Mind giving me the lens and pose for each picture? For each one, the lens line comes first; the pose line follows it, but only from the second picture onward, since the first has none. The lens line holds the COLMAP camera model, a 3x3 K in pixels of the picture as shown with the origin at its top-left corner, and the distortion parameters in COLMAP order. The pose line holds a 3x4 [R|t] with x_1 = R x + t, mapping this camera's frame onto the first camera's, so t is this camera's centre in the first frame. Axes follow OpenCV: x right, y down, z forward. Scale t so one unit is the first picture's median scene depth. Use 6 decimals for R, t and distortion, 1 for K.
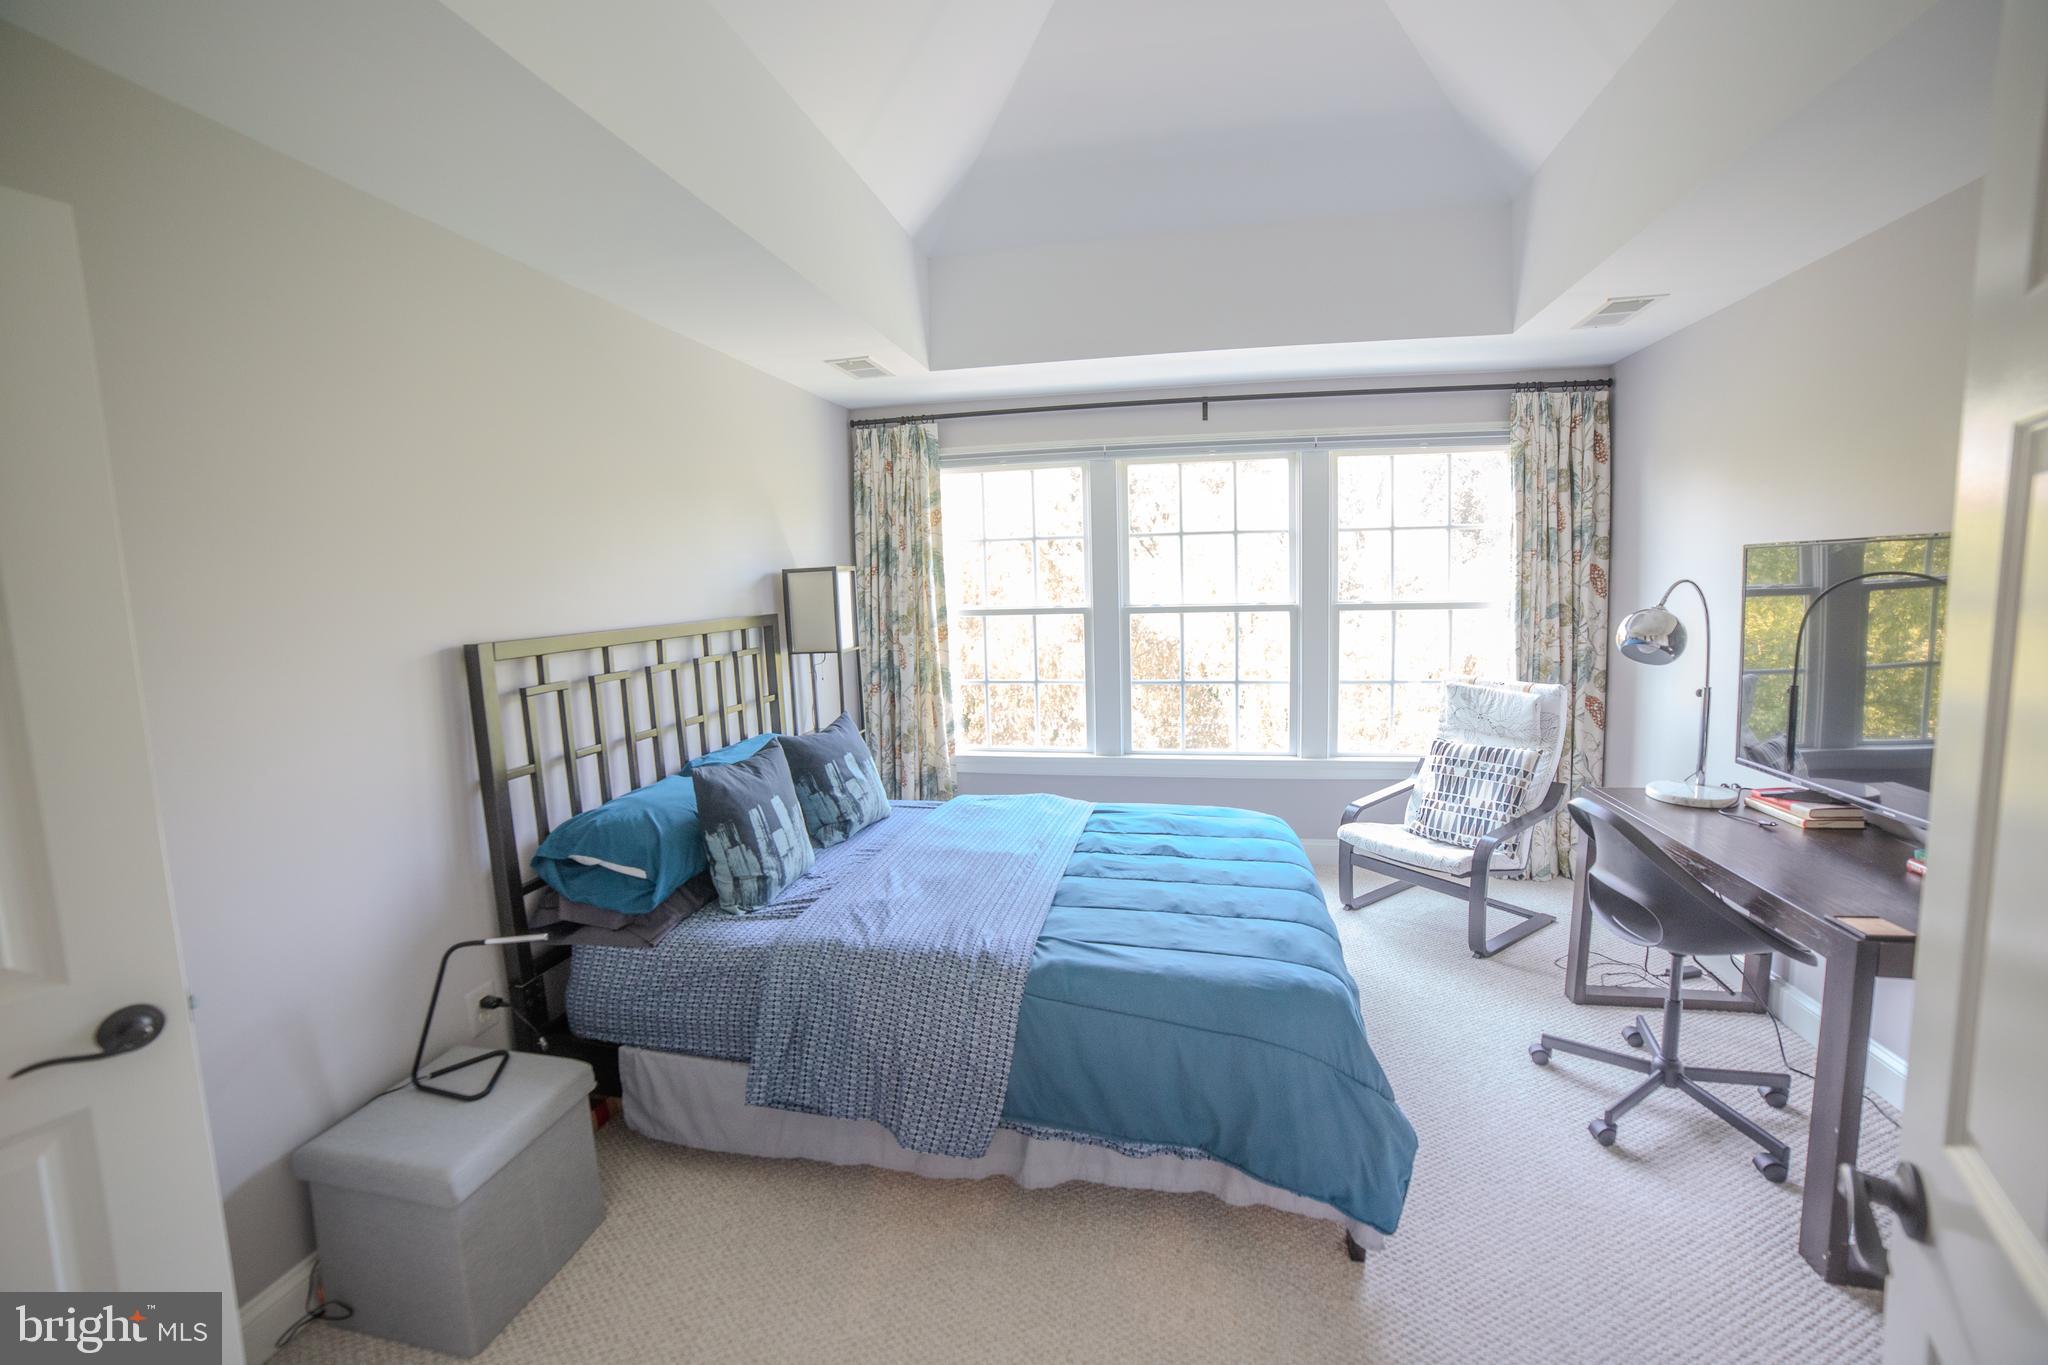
lens RADIAL K [[847.1, 0, 1012.8], [0, 847.1, 680.3], [0, 0, 1]] dist [-0.123303, 0.055970]
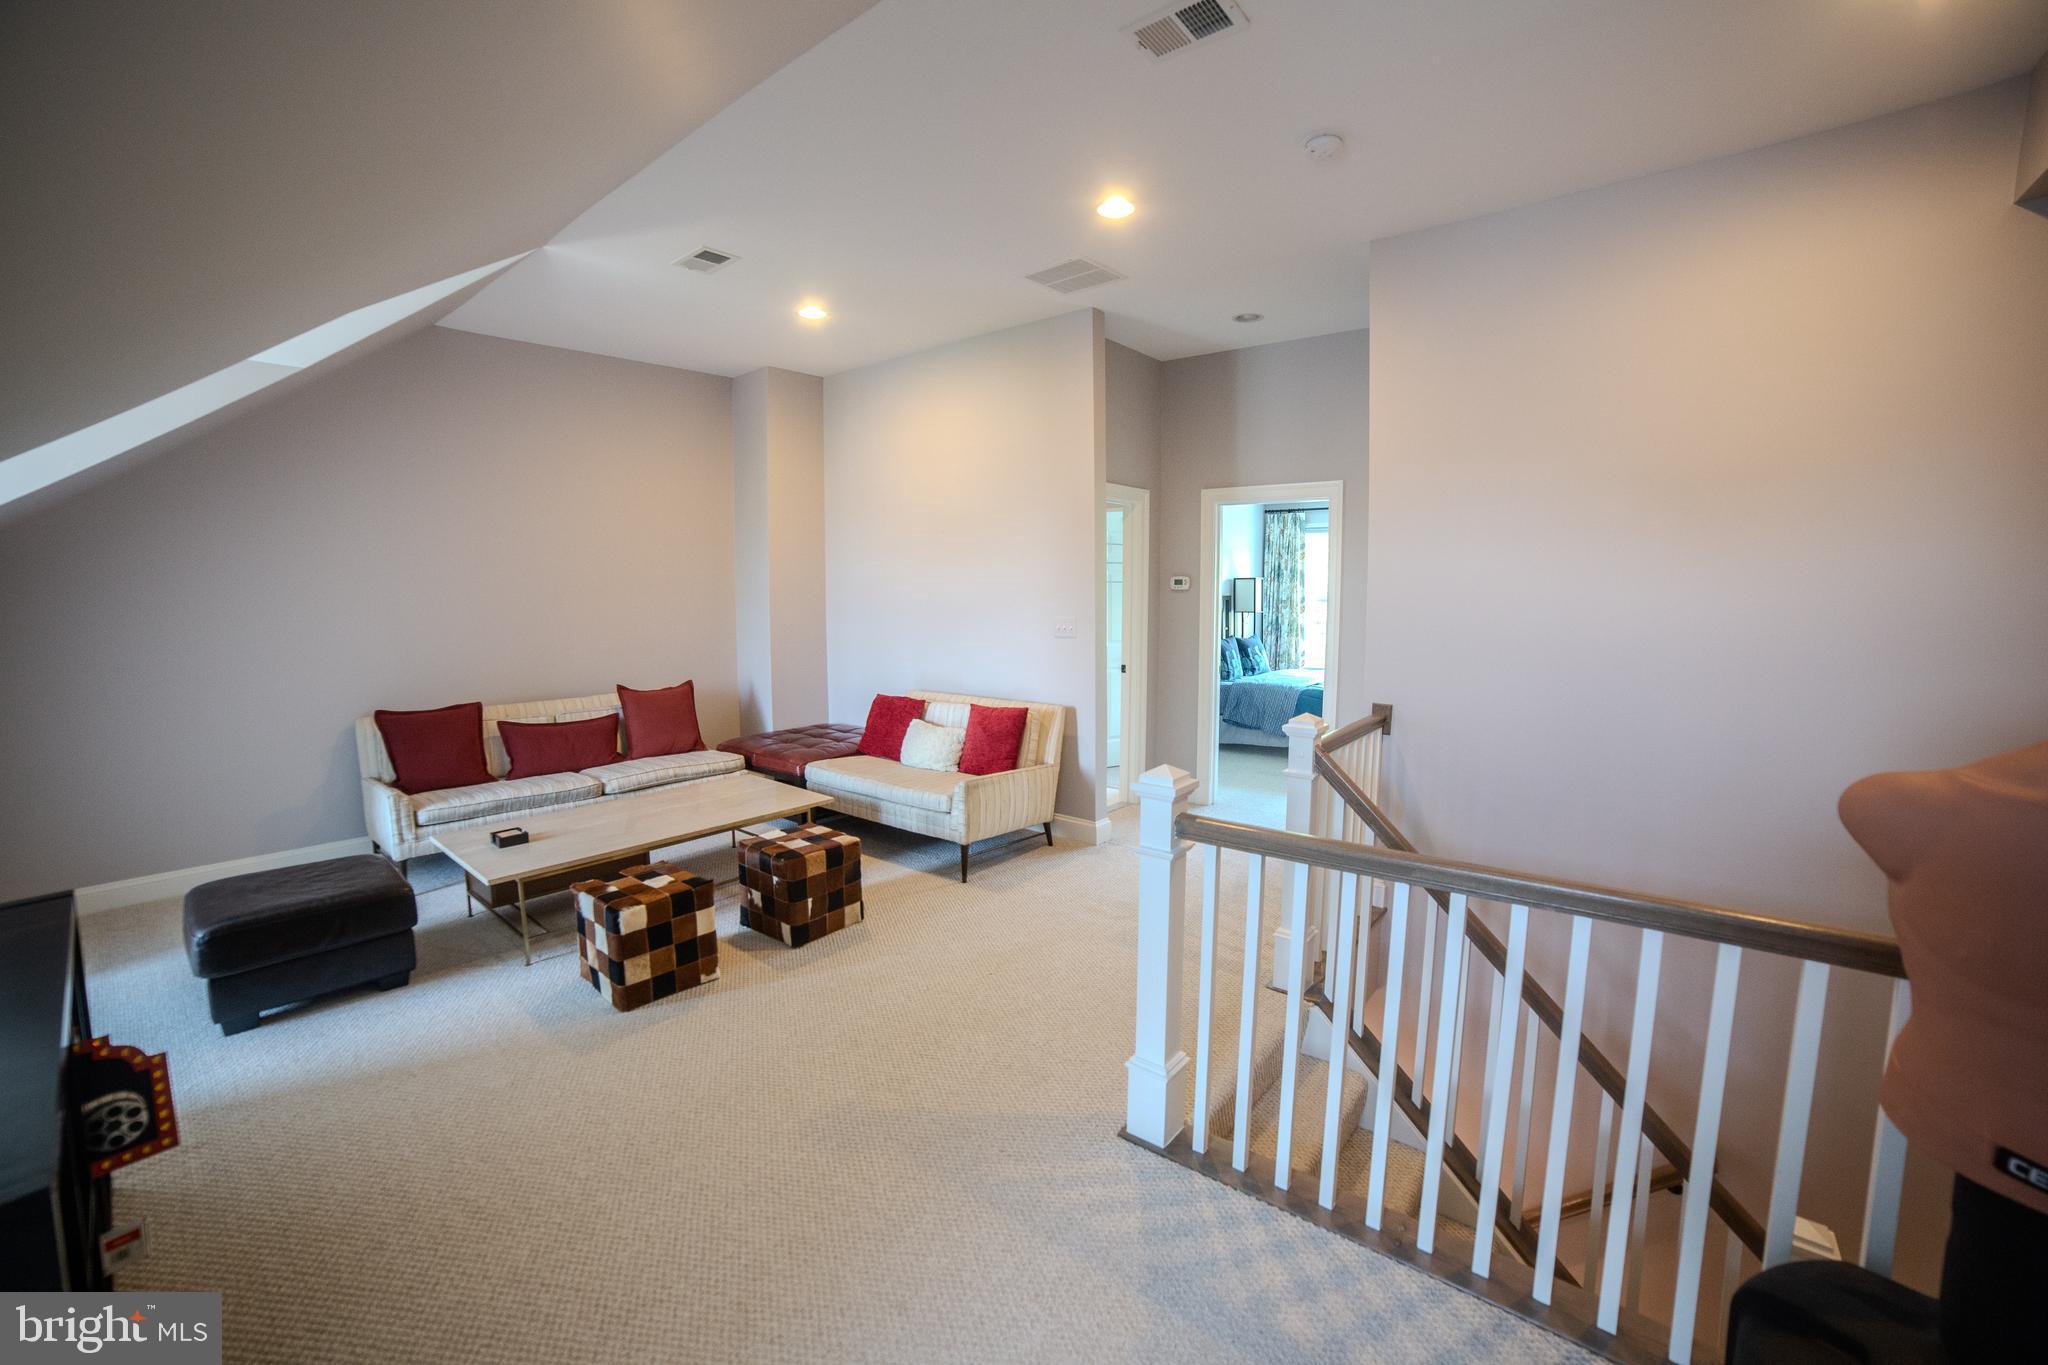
lens RADIAL K [[847.1, 0, 1012.8], [0, 847.1, 680.3], [0, 0, 1]] dist [-0.123303, 0.055970]
pose [[0.890243, 0.070605, -0.449981, 0.234013], [-0.071044, 0.997346, 0.015937, 0.146539], [0.449912, 0.017780, 0.892896, -1.252845]]
